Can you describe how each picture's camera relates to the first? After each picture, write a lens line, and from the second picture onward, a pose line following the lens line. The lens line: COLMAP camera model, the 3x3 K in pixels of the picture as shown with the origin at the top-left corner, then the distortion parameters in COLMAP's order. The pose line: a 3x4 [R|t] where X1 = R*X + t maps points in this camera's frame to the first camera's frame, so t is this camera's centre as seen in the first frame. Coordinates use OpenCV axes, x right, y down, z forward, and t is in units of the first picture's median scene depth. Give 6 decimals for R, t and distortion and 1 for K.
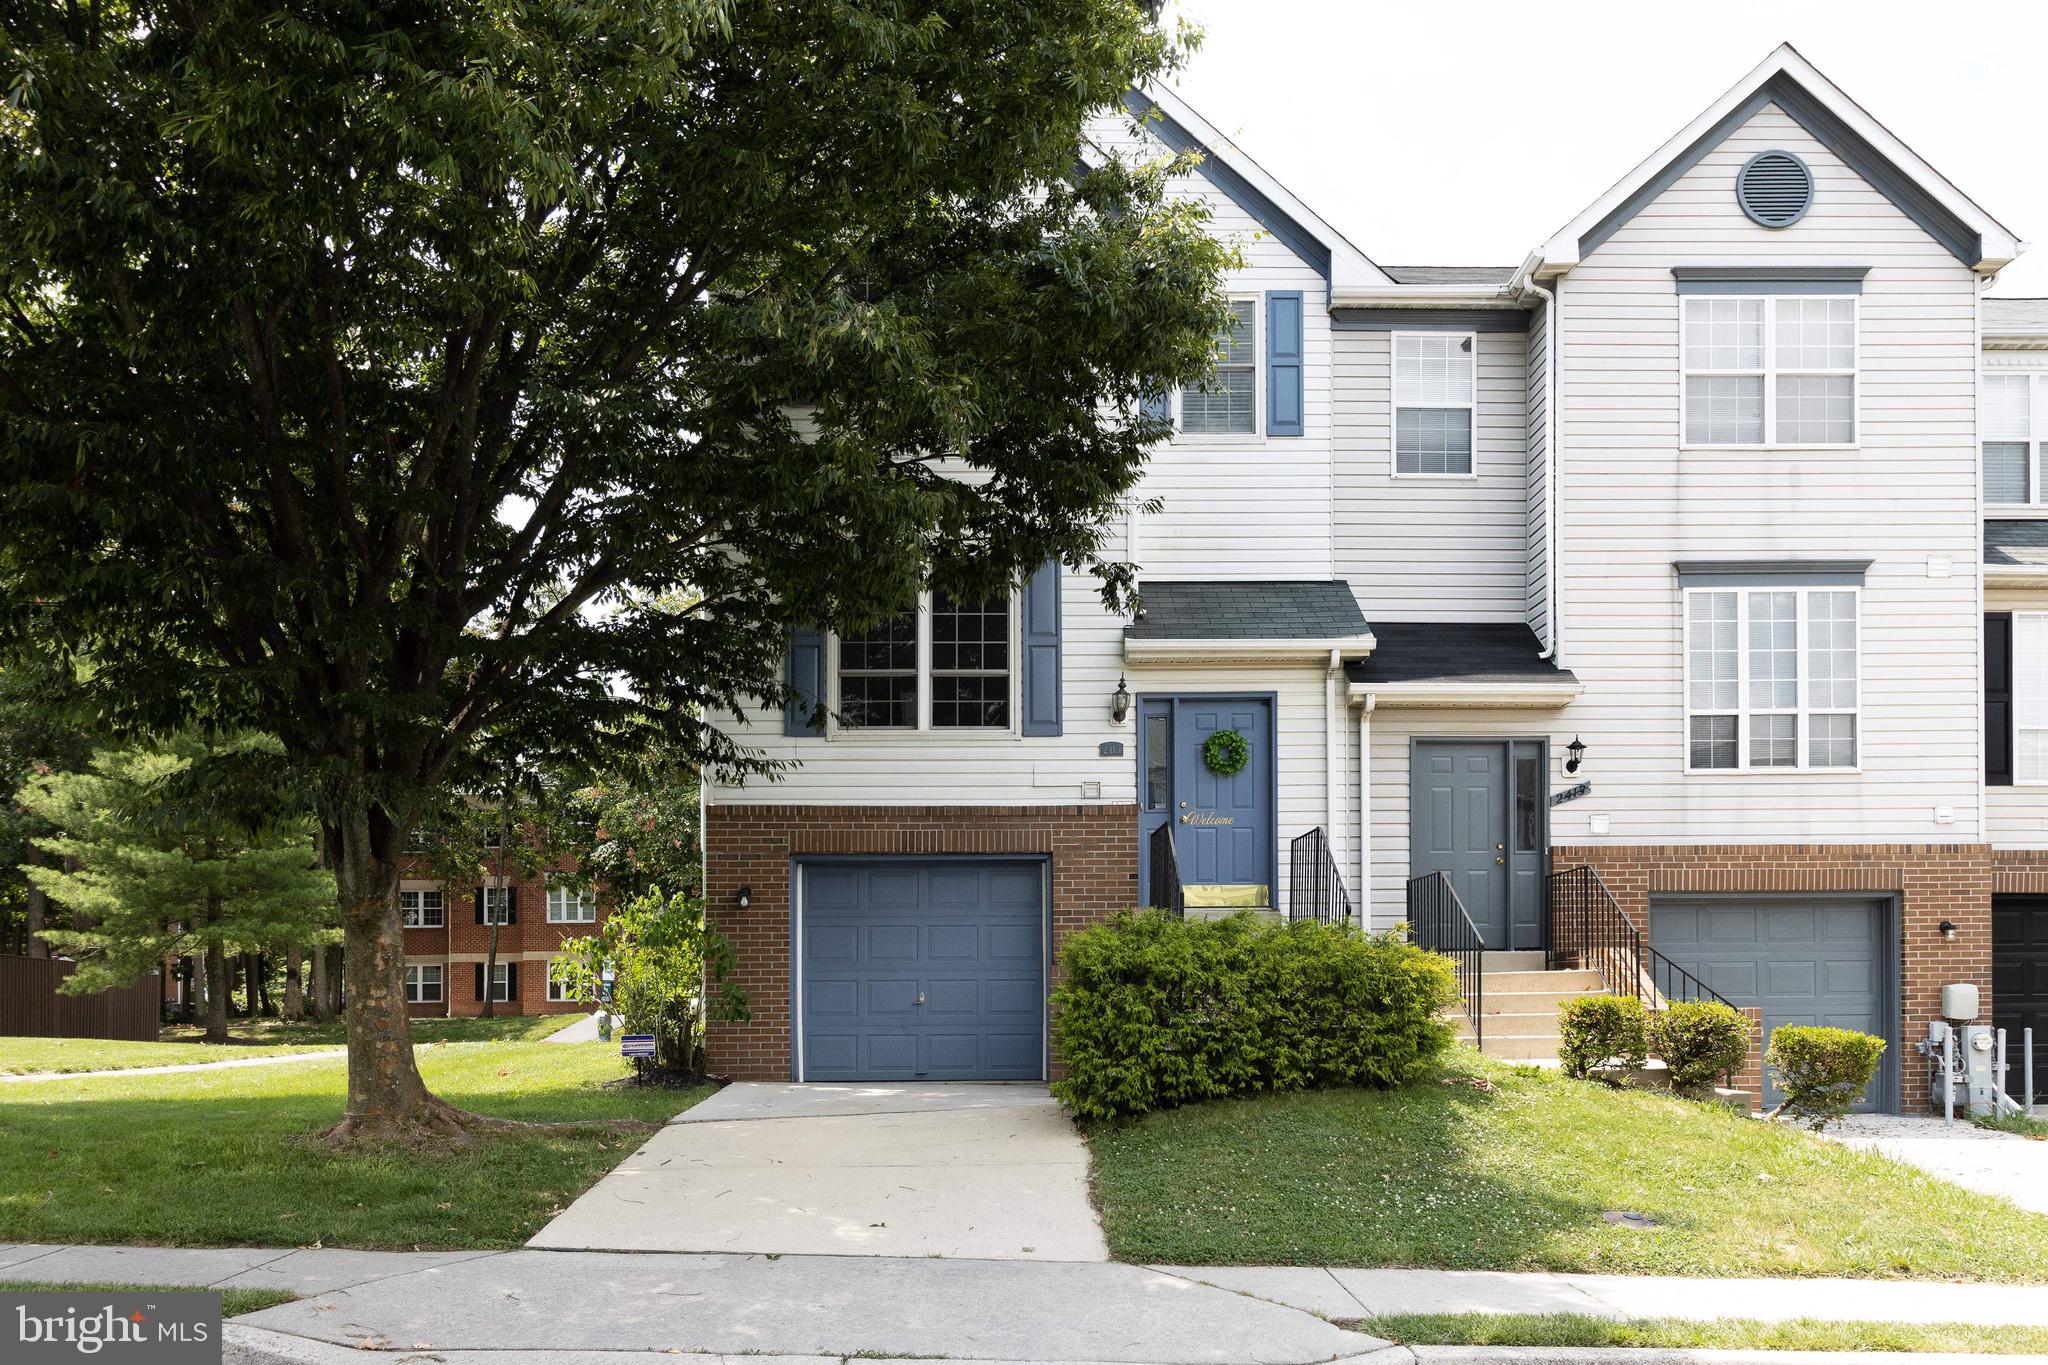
lens RADIAL K [[1573.9, 0, 1030.4], [0, 1573.9, 744.8], [0, 0, 1]] dist [0.001728, 0.004834]
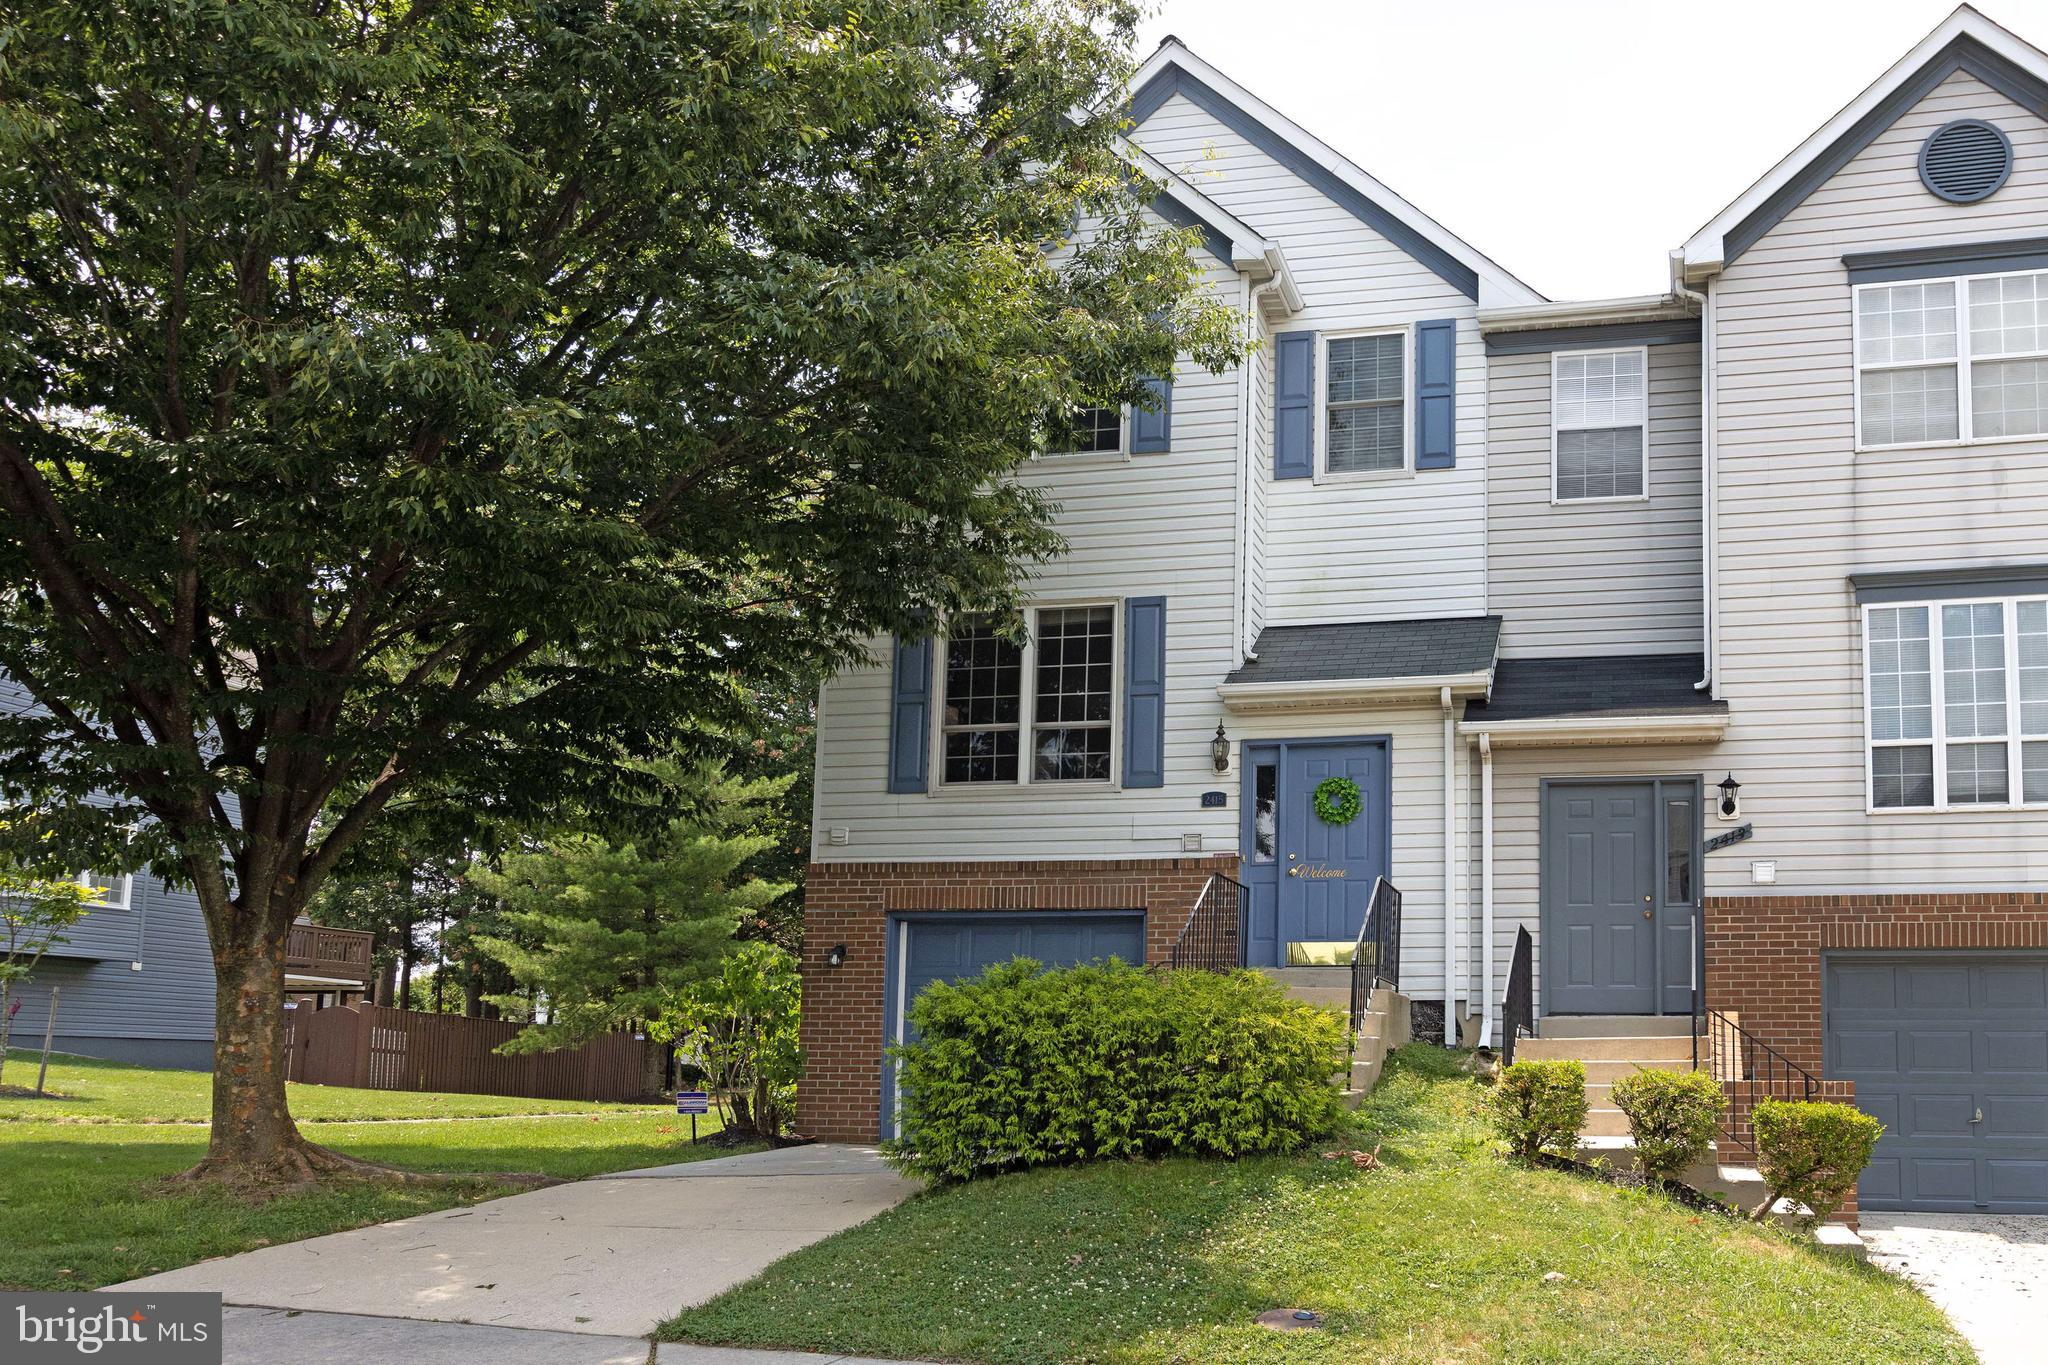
lens RADIAL K [[1565.9, 0, 1023.9], [0, 1565.9, 681.9], [0, 0, 1]] dist [-0.000338, 0.002585]
pose [[0.976448, -0.037640, -0.212443, 0.142246], [0.020036, 0.996229, -0.084415, 0.009525], [0.214820, 0.078171, 0.973520, 0.040949]]
